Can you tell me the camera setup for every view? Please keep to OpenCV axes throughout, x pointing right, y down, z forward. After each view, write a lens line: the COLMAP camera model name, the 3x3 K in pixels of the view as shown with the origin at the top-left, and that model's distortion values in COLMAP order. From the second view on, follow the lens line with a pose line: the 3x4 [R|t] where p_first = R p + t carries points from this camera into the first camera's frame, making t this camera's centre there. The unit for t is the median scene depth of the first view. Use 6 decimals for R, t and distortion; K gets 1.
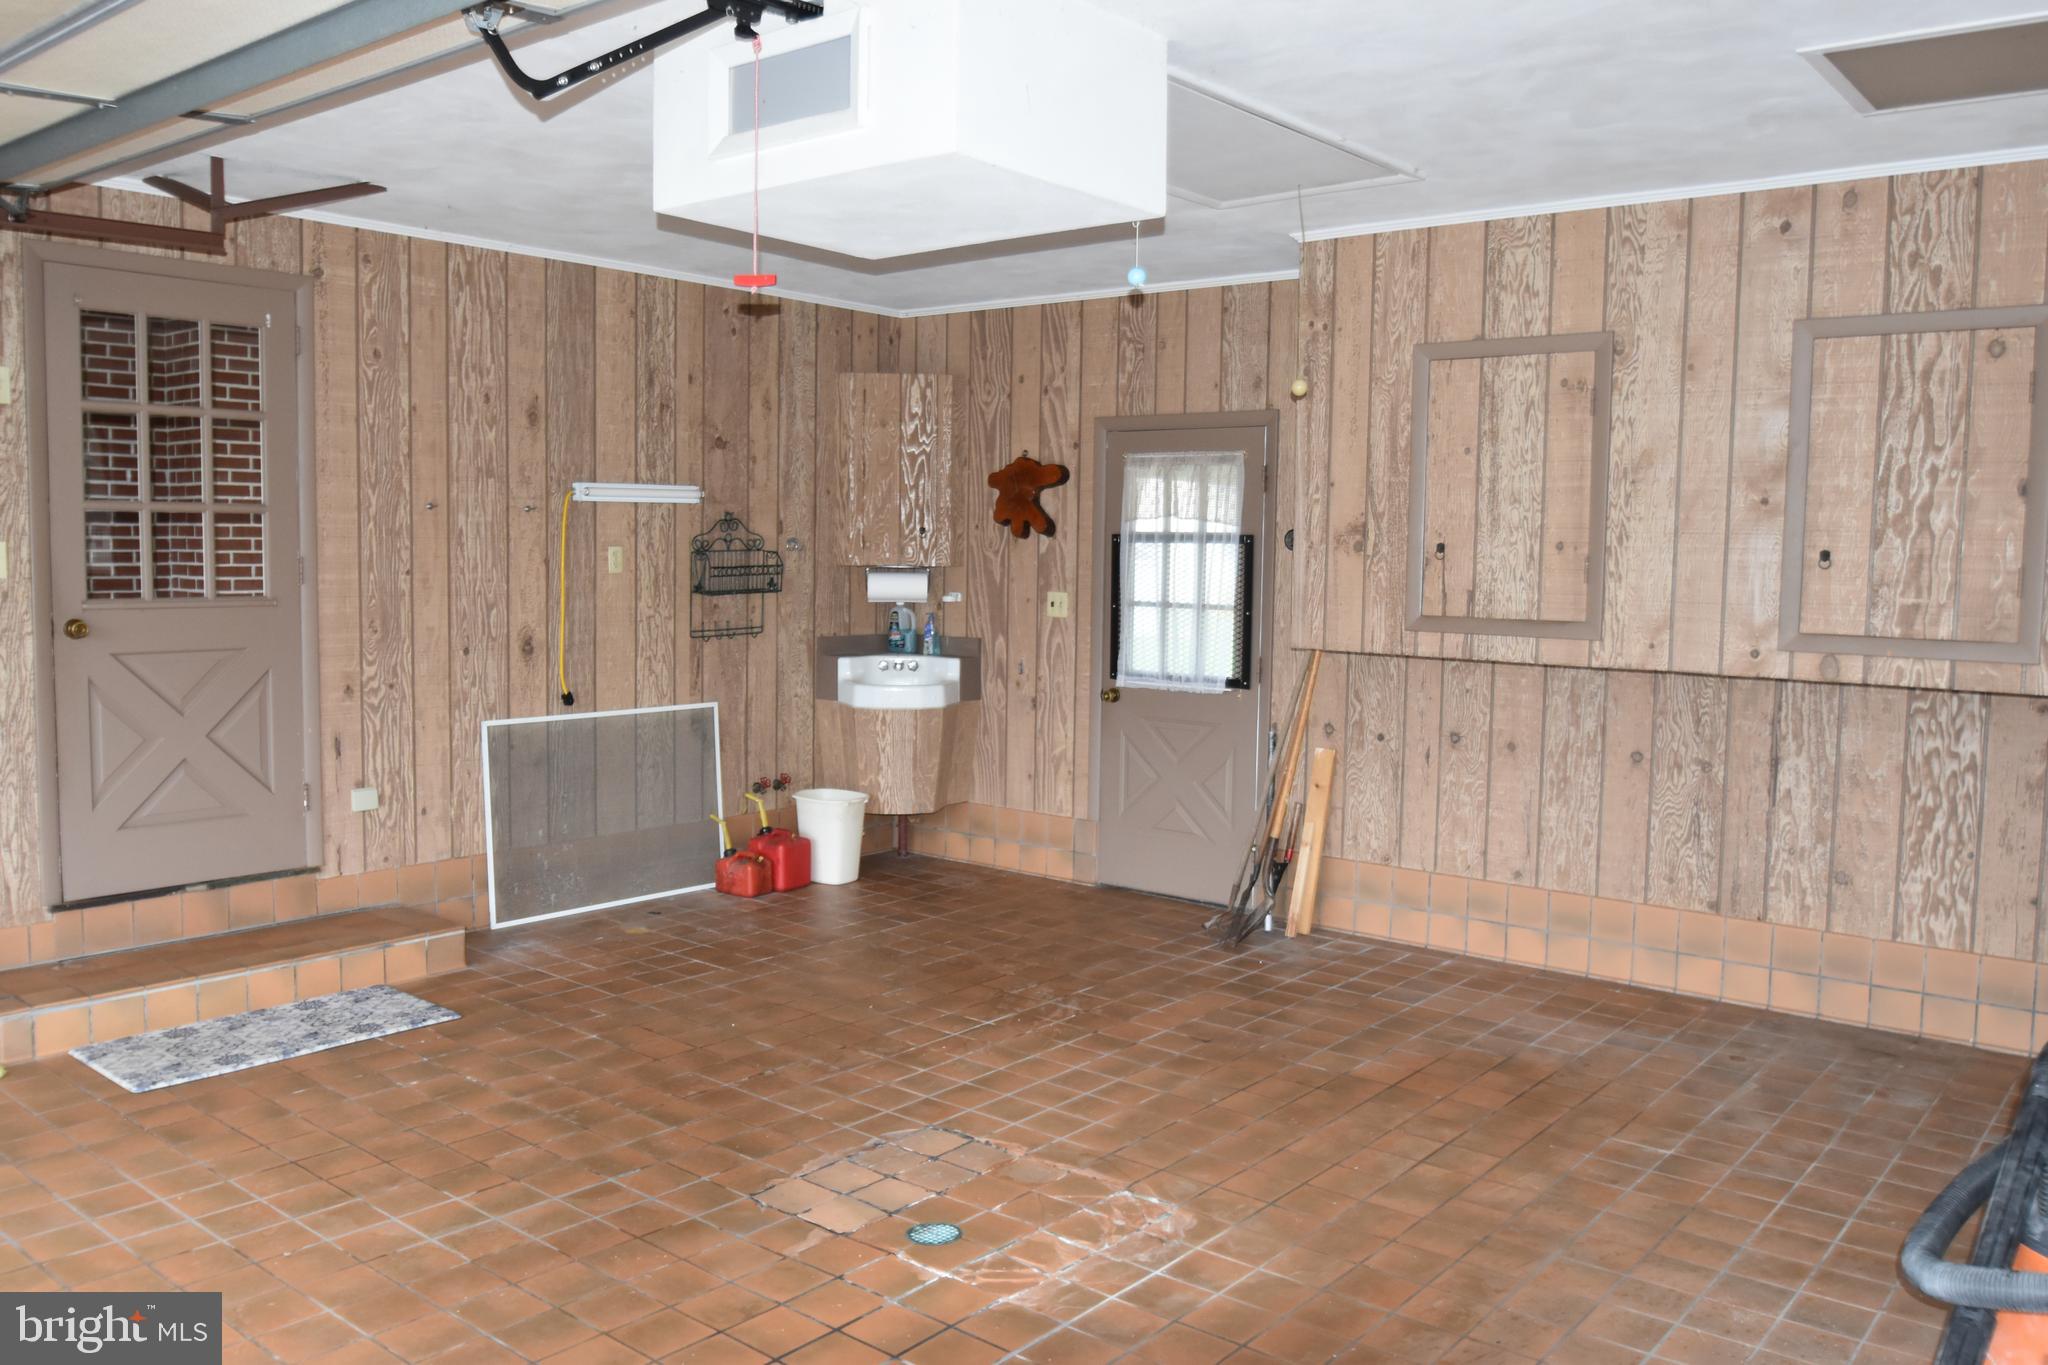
lens RADIAL K [[1684.5, 0, 1024.0], [0, 1684.5, 682.5], [0, 0, 1]] dist [-0.056305, 0.009504]
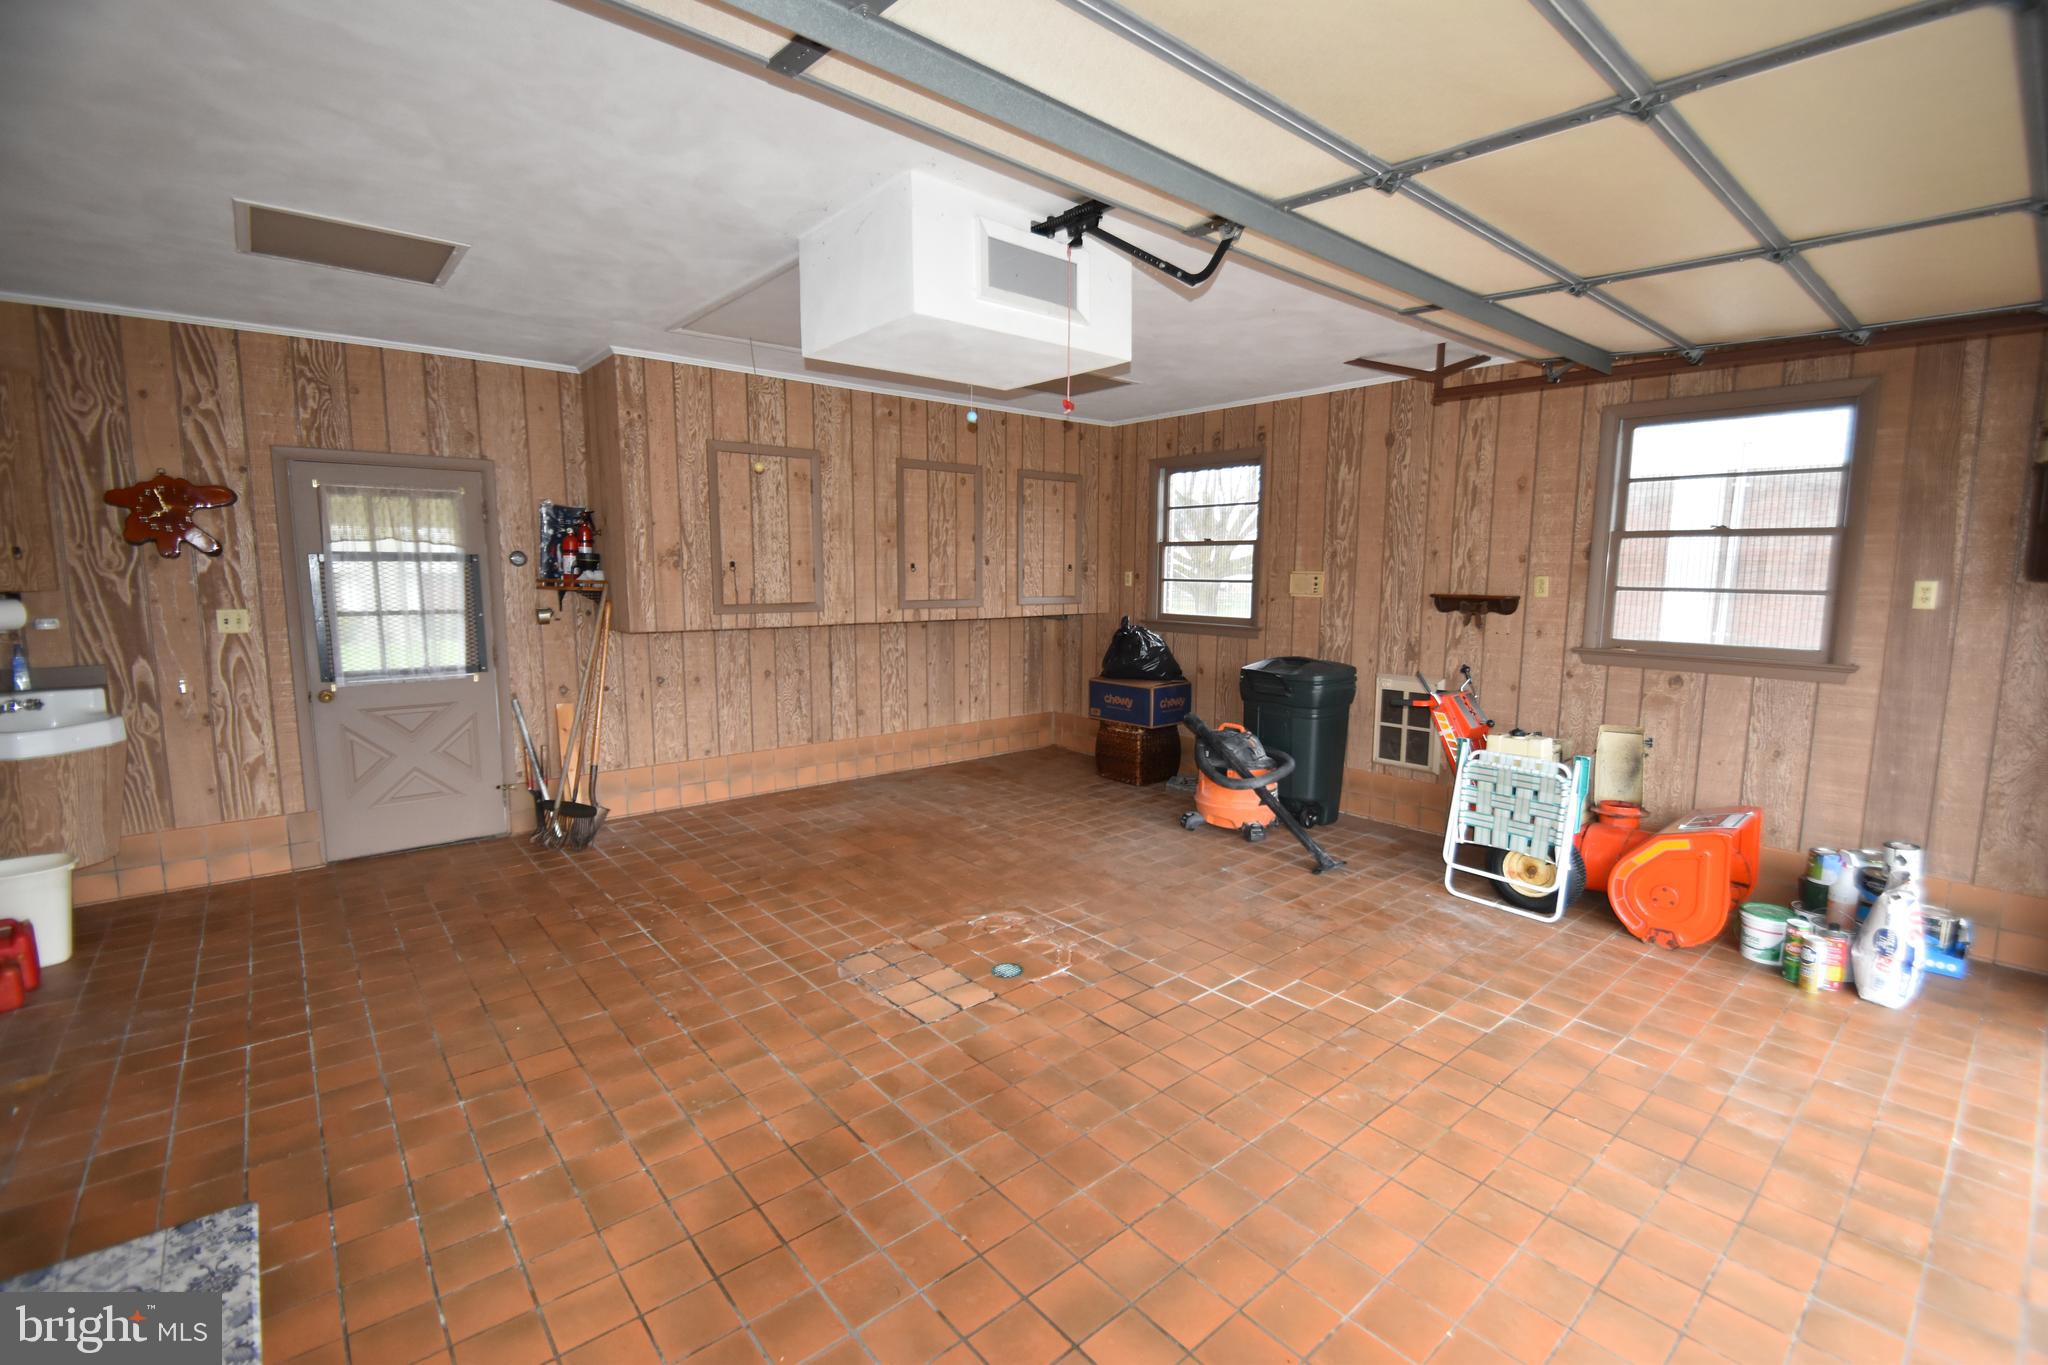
lens RADIAL K [[901.8, 0, 1078.8], [0, 901.8, 682.9], [0, 0, 1]] dist [0.029104, -0.021479]
pose [[0.130176, -0.141265, 0.981376, -0.635002], [0.079039, 0.988127, 0.131752, -0.055478], [-0.988336, 0.060416, 0.139795, 0.540309]]
